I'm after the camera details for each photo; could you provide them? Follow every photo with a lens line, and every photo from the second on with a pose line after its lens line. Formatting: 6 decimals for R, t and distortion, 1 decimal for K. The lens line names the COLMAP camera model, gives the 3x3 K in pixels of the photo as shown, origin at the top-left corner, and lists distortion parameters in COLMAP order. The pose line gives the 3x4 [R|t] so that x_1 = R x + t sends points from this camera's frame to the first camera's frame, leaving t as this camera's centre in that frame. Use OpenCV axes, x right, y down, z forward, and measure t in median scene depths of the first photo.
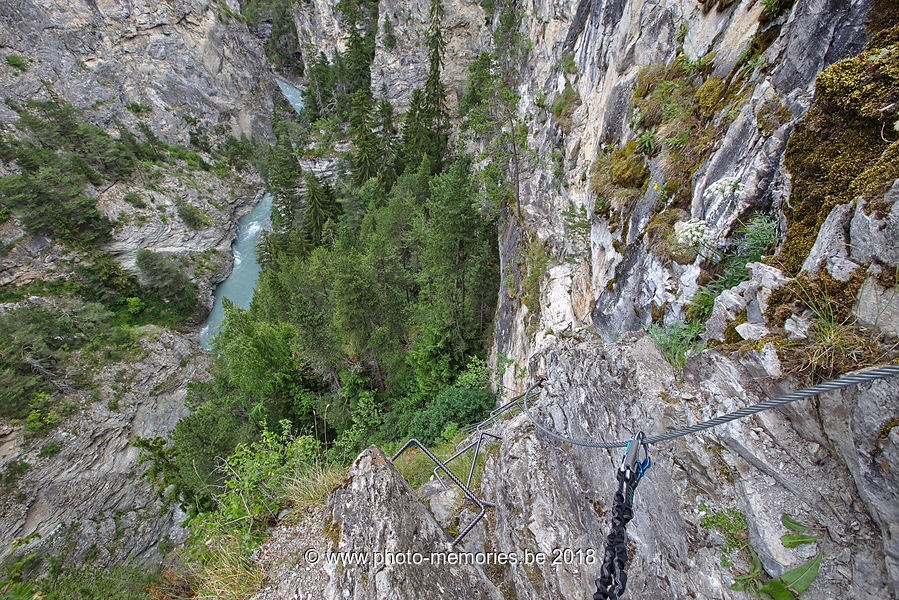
lens RADIAL K [[393.8, 0, 449.5], [0, 393.8, 300.0], [0, 0, 1]] dist [-0.027456, 0.007092]
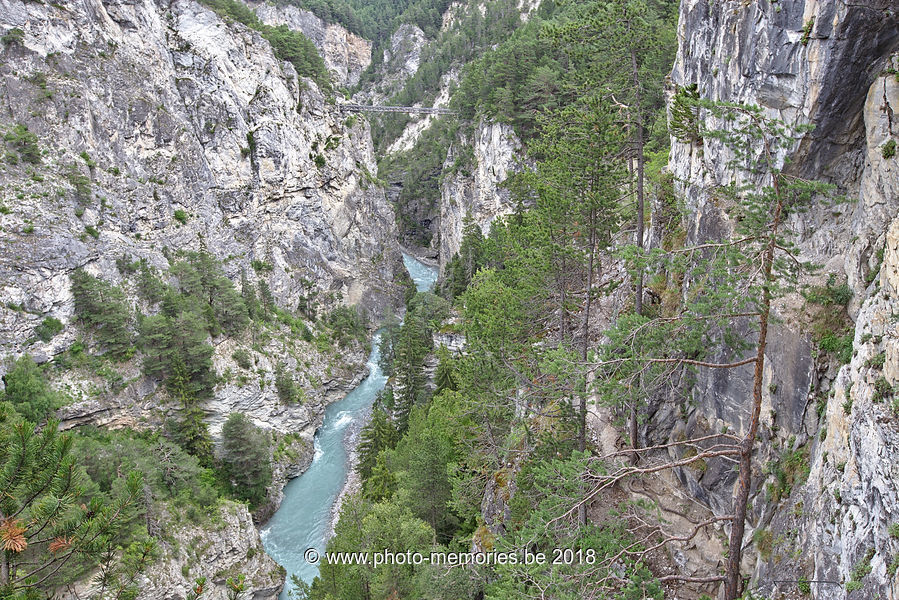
lens RADIAL K [[775.1, 0, 449.5], [0, 775.1, 300.0], [0, 0, 1]] dist [-0.008344, 0.093775]
pose [[0.971996, 0.074419, -0.222904, 0.013195], [-0.166164, 0.888384, -0.427976, 0.257530], [0.166175, 0.453030, 0.875871, -0.443307]]
